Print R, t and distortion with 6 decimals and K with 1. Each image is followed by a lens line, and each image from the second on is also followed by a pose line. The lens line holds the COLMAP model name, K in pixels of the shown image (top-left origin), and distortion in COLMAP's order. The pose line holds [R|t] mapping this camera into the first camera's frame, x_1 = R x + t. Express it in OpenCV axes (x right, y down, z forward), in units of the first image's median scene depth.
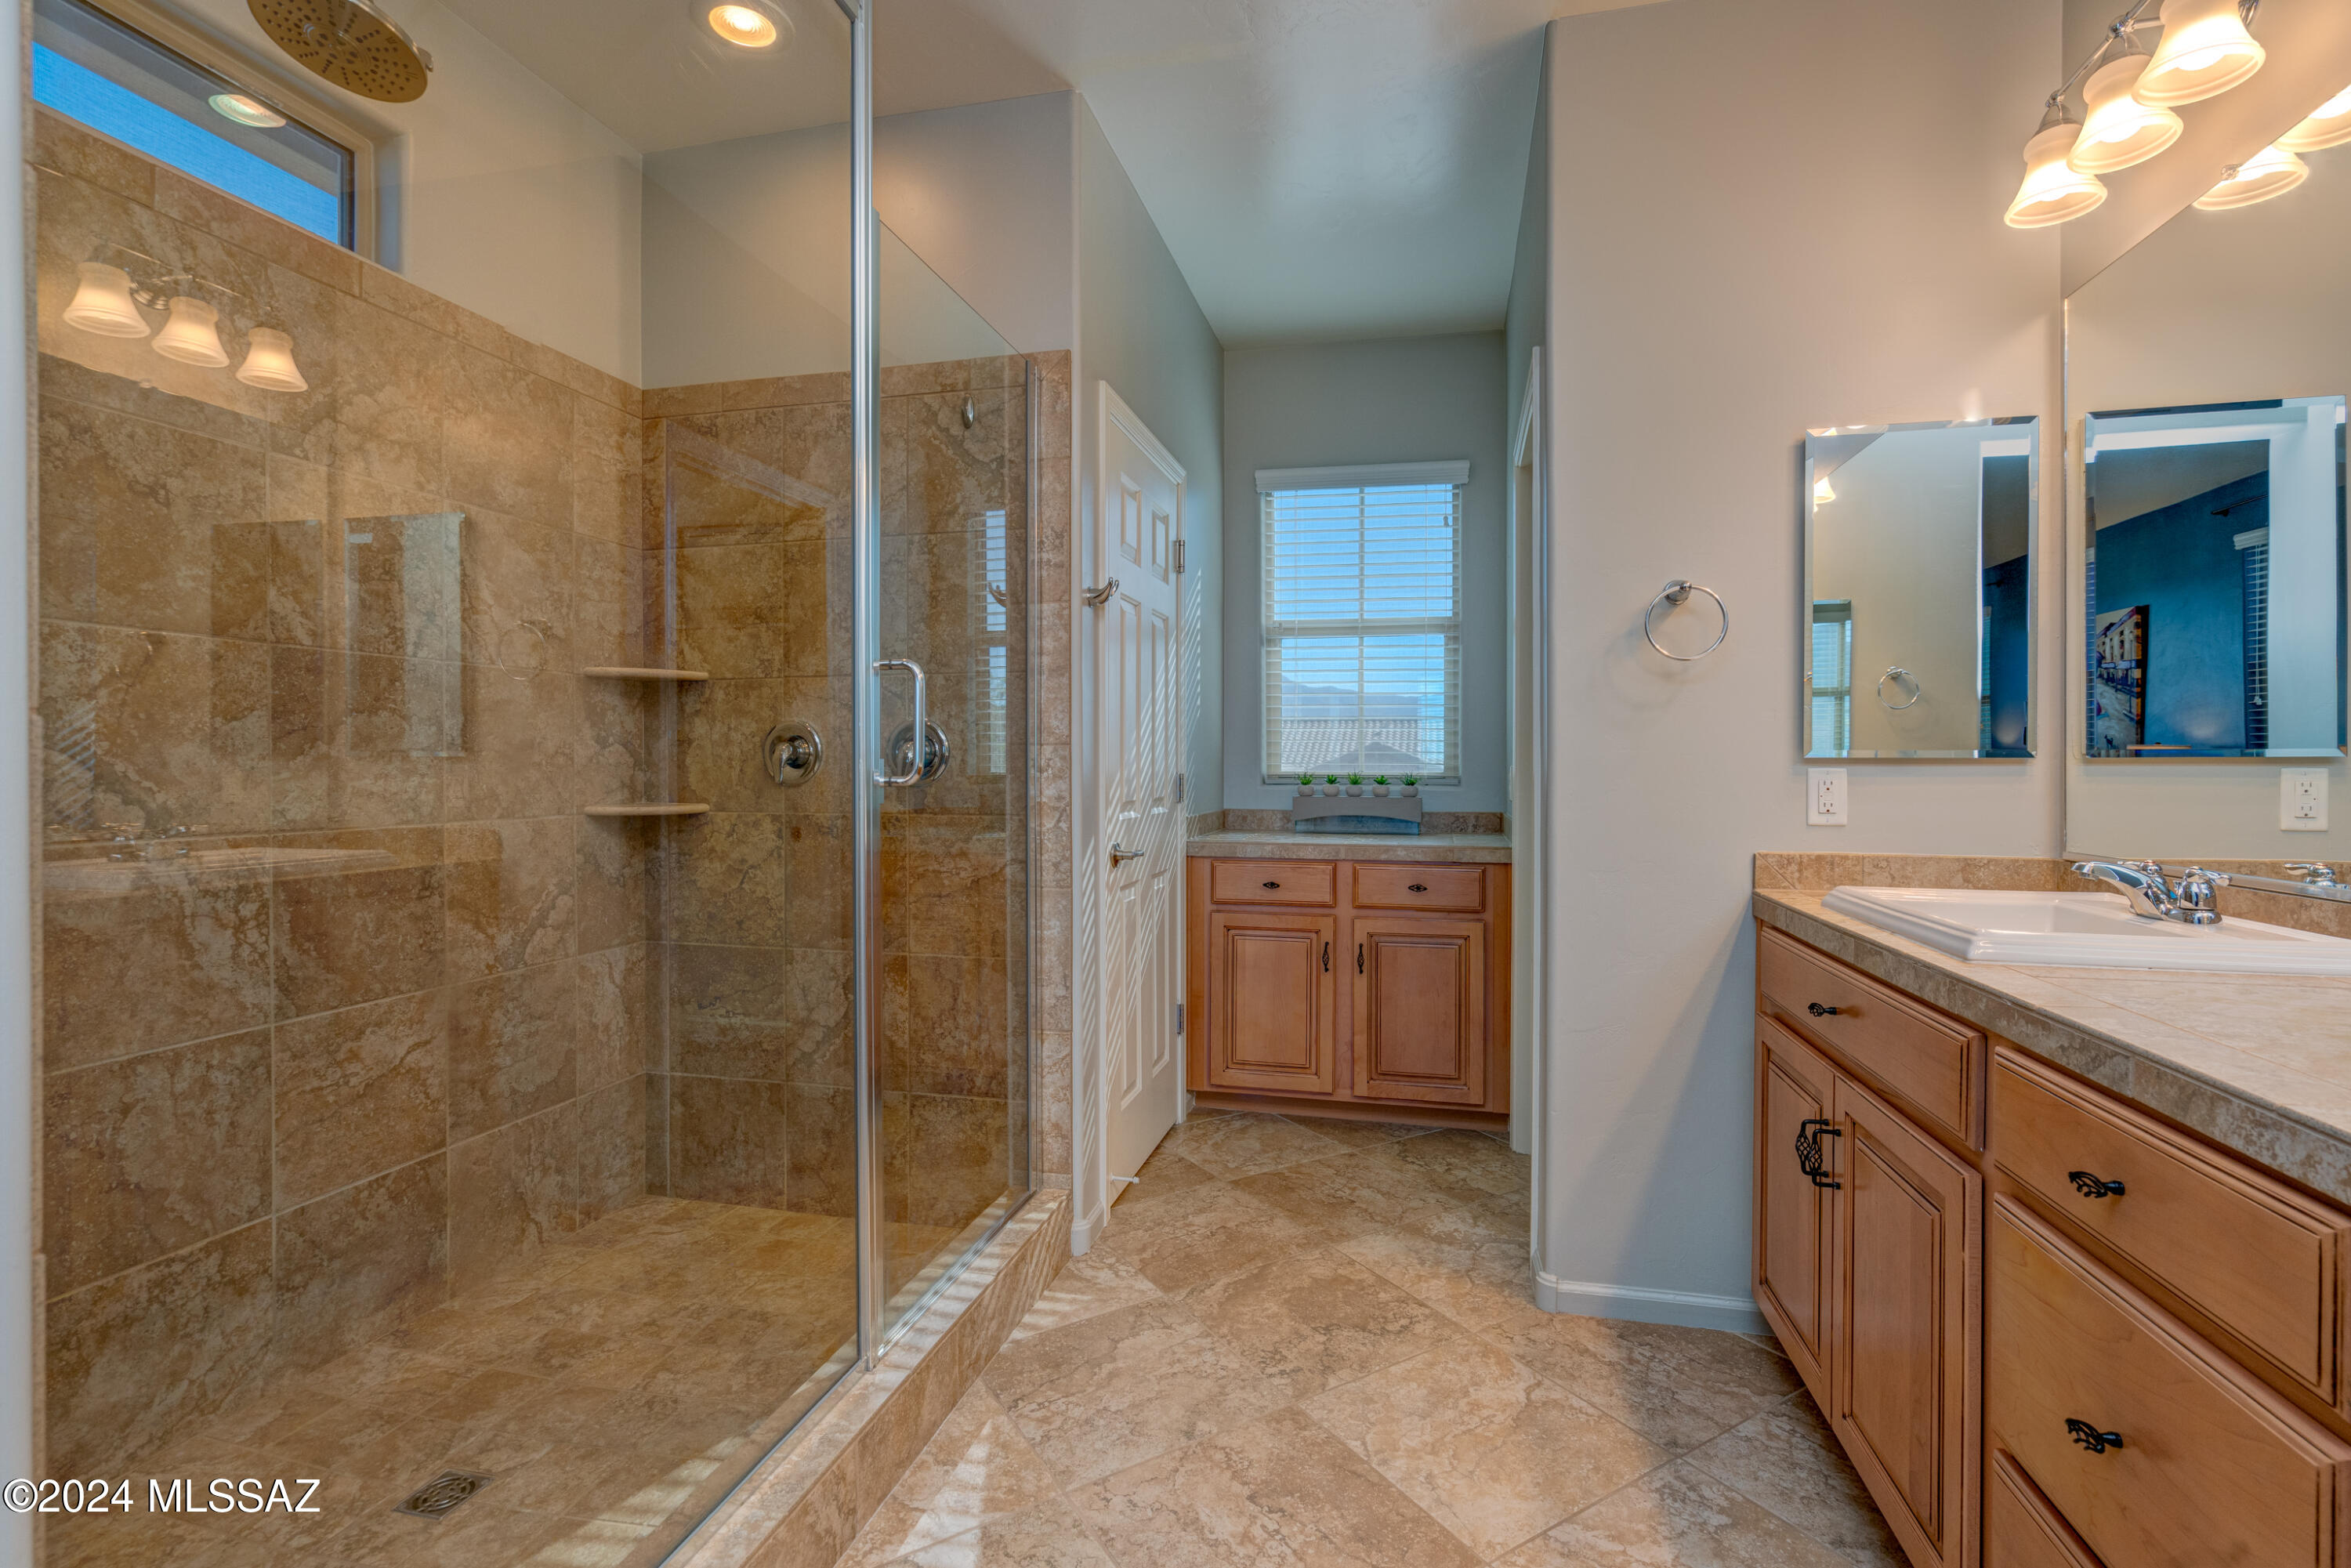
lens RADIAL K [[1074.8, 0, 1175.5], [0, 1074.8, 784.0], [0, 0, 1]] dist [-0.004523, 0.006887]
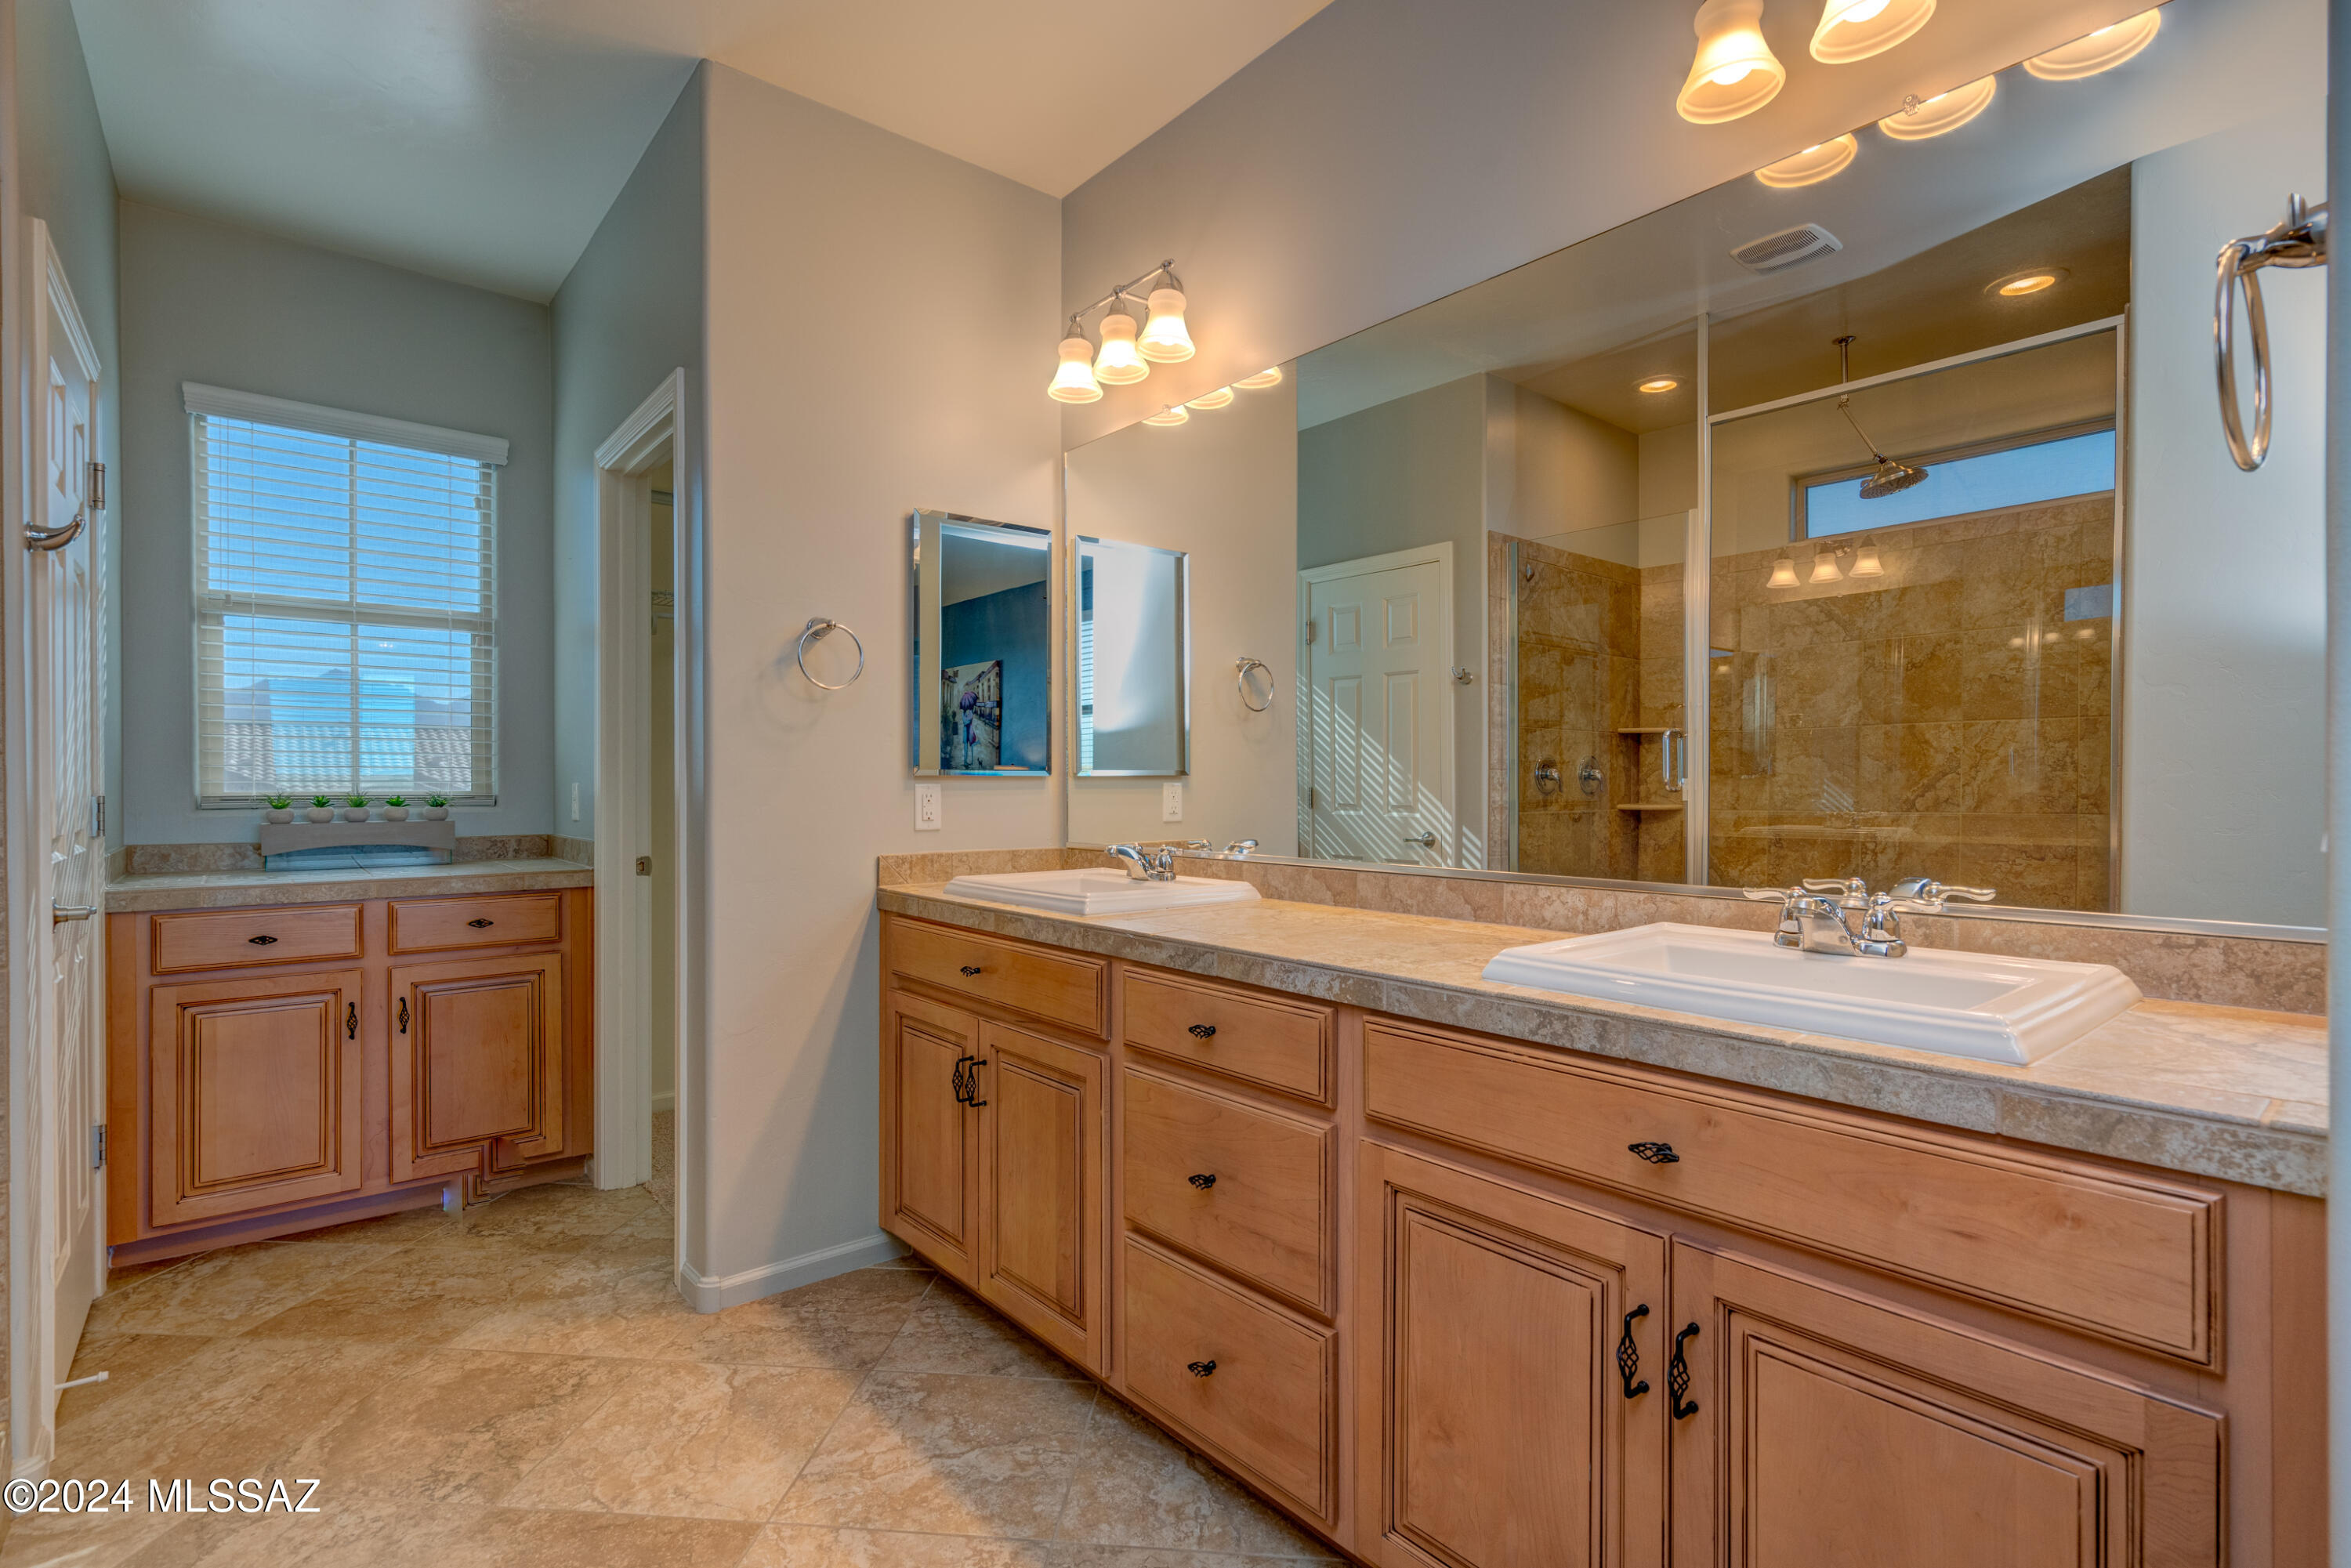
lens RADIAL K [[1136.3, 0, 1177.2], [0, 1136.3, 812.8], [0, 0, 1]] dist [0.002260, 0.000847]
pose [[0.595048, -0.024475, 0.803317, -0.182595], [0.017243, 0.999695, 0.017685, 0.000340], [-0.803505, 0.003328, 0.595289, -0.006362]]
